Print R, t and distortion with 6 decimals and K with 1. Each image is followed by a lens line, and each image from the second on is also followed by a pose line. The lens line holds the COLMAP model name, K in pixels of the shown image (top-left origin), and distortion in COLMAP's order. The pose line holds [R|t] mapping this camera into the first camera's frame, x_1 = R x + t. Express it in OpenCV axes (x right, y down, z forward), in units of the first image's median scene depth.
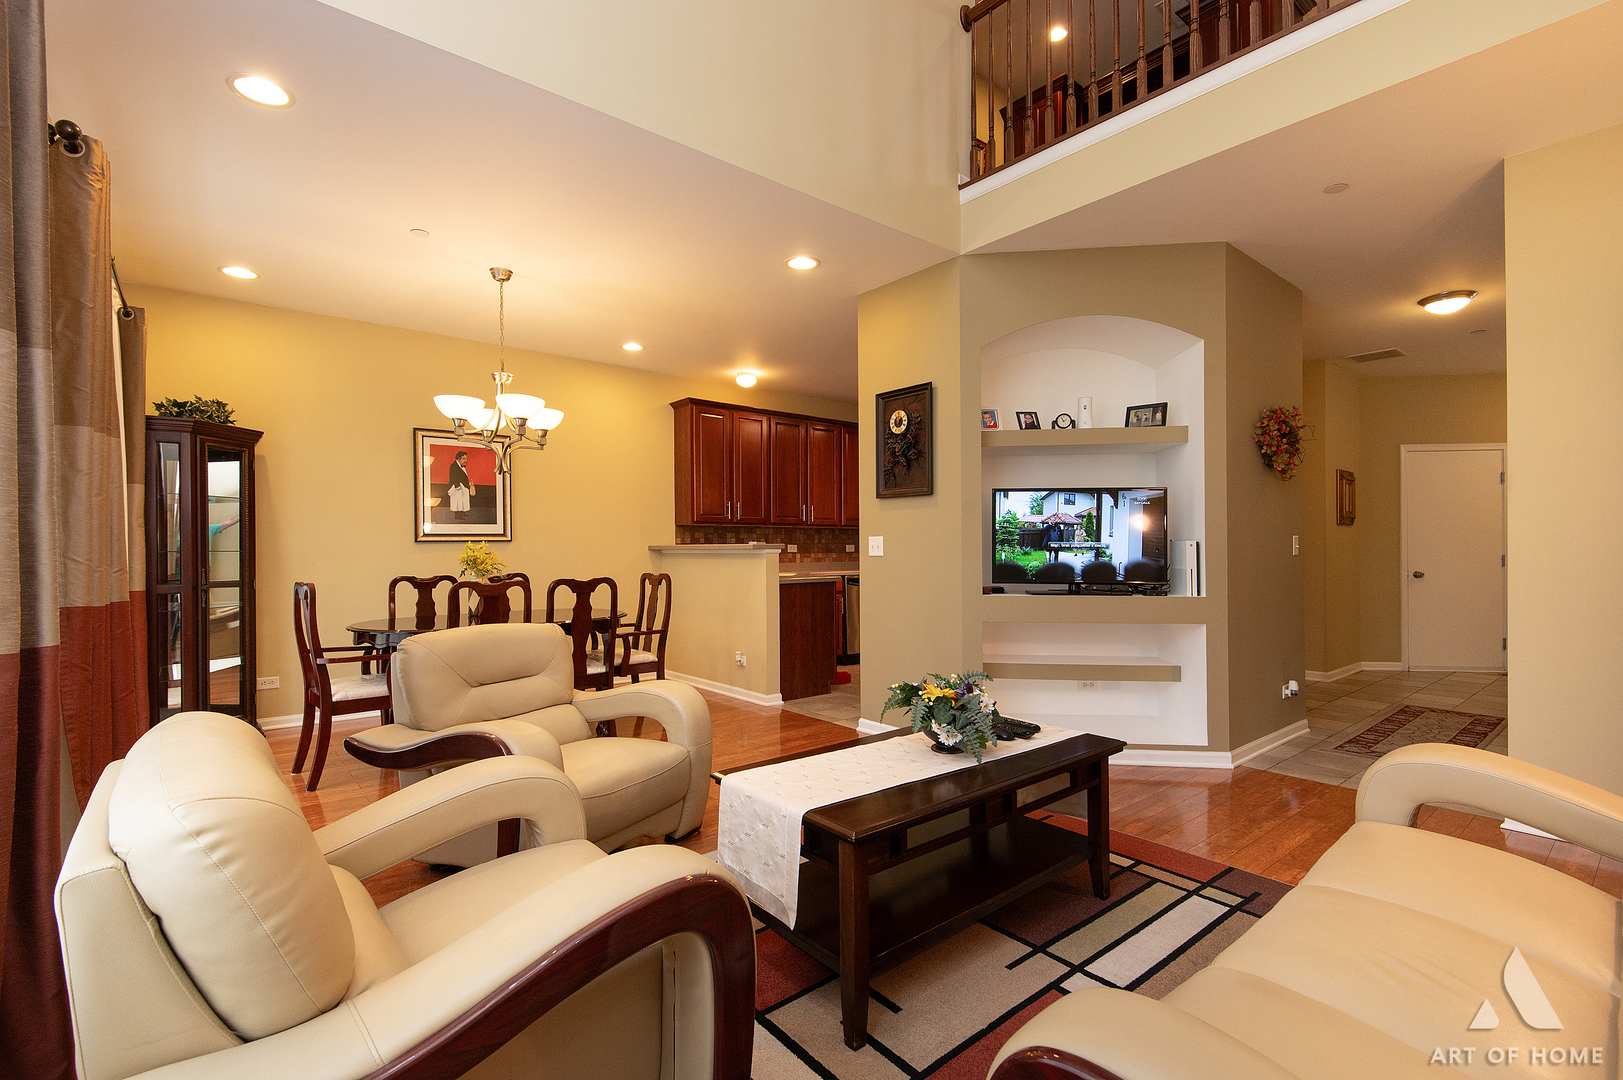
lens RADIAL K [[728.8, 0, 808.2], [0, 728.8, 549.8], [0, 0, 1]] dist [0.014108, -0.002877]
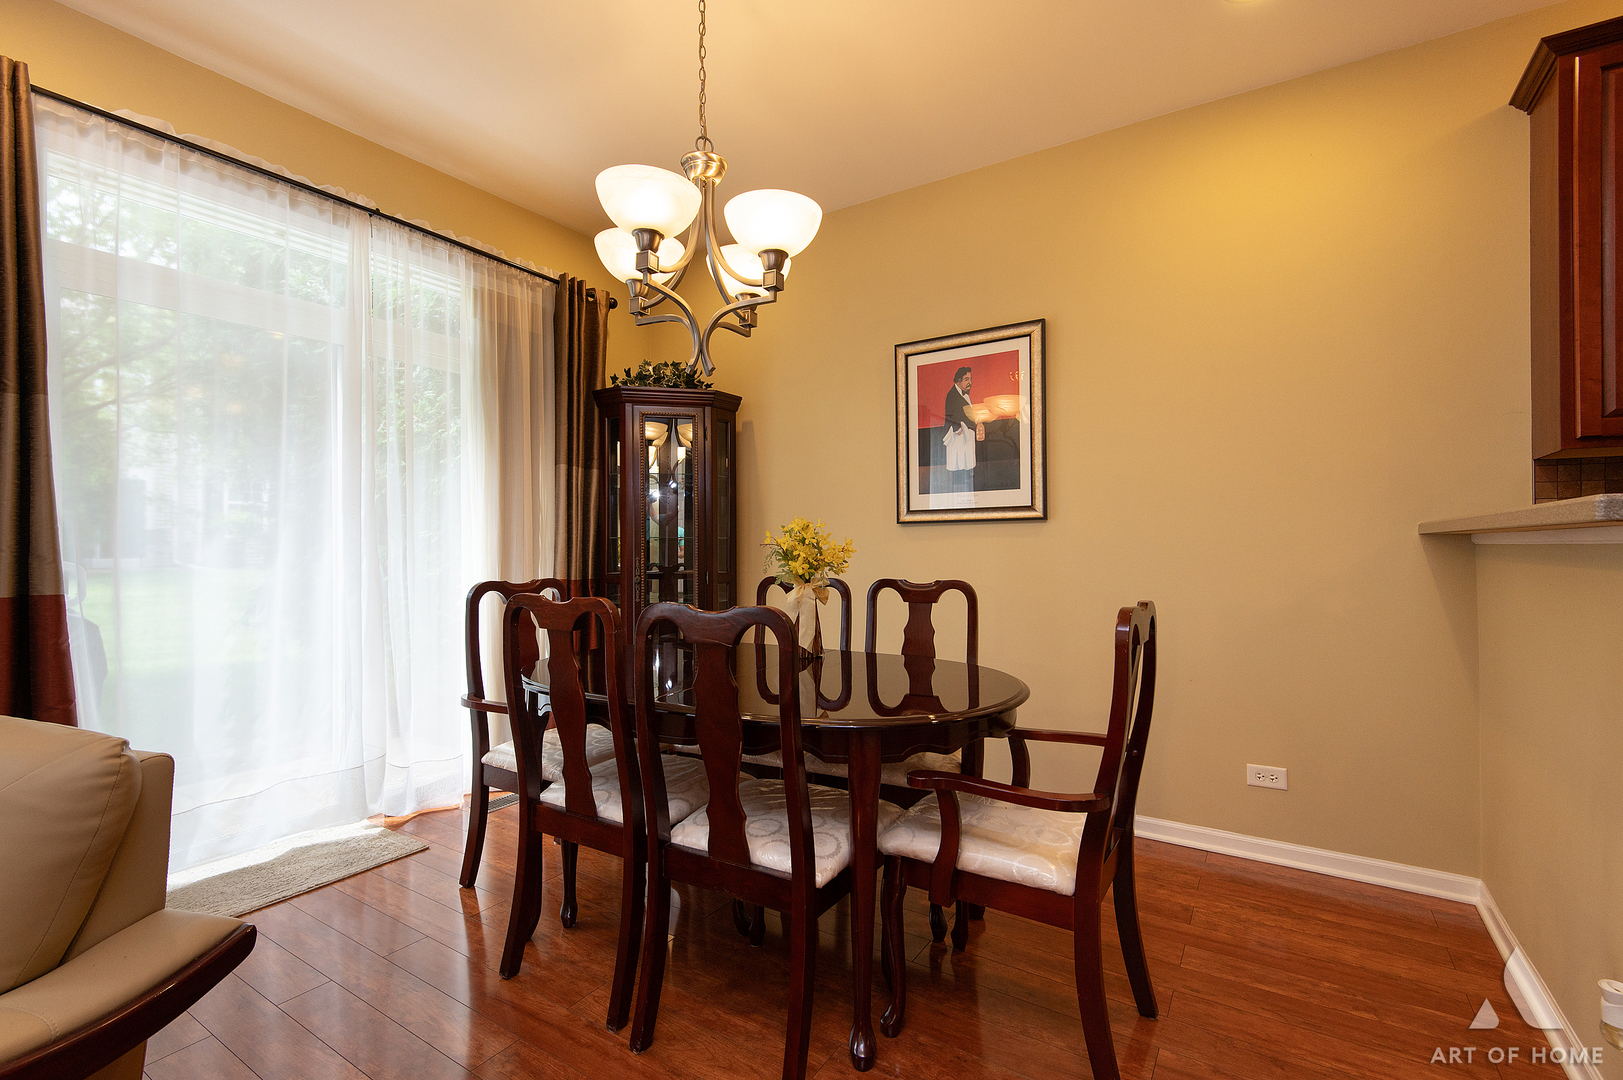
lens RADIAL K [[728.8, 0, 807.2], [0, 728.8, 540.2], [0, 0, 1]] dist [0.014108, -0.002877]
pose [[0.304789, 0.000385, -0.952420, 0.045056], [-0.004038, 0.999991, -0.000888, 0.004823], [0.952411, 0.004116, 0.304788, 0.723447]]
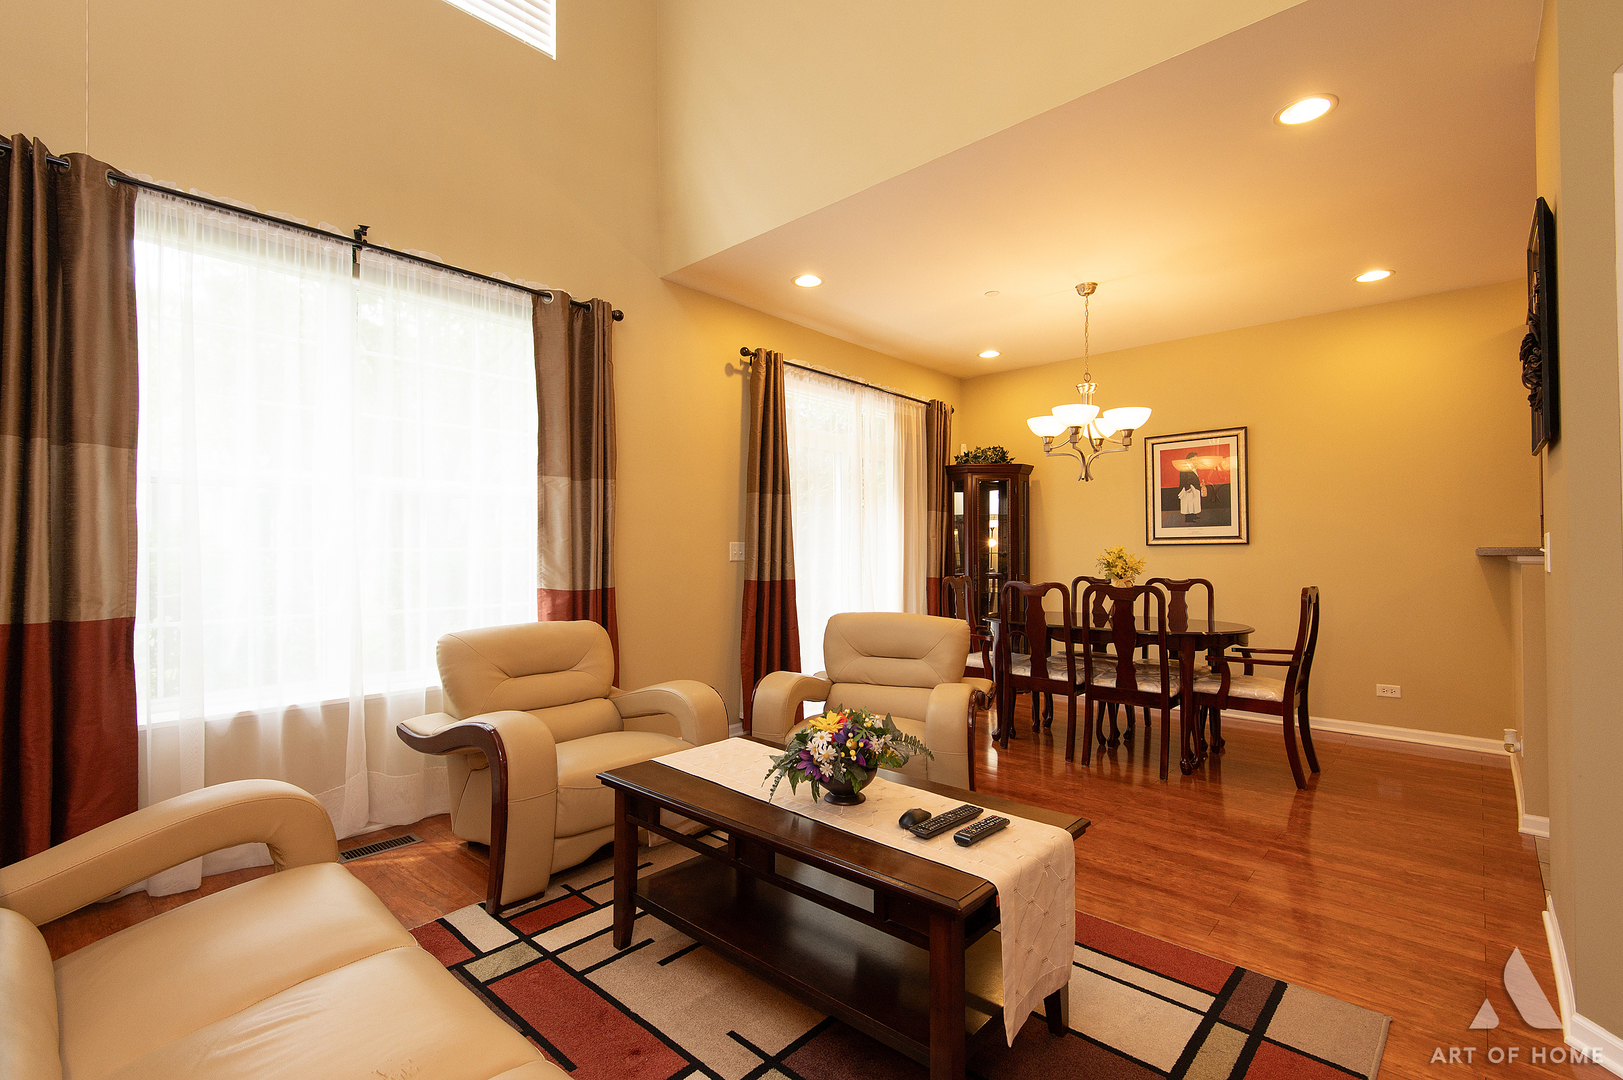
lens RADIAL K [[728.8, 0, 801.2], [0, 728.8, 542.2], [0, 0, 1]] dist [0.014108, -0.002877]
pose [[0.133346, -0.005209, -0.991056, 0.438063], [-0.004050, 0.999975, -0.005801, -0.007052], [0.991061, 0.004788, 0.133321, 0.361534]]
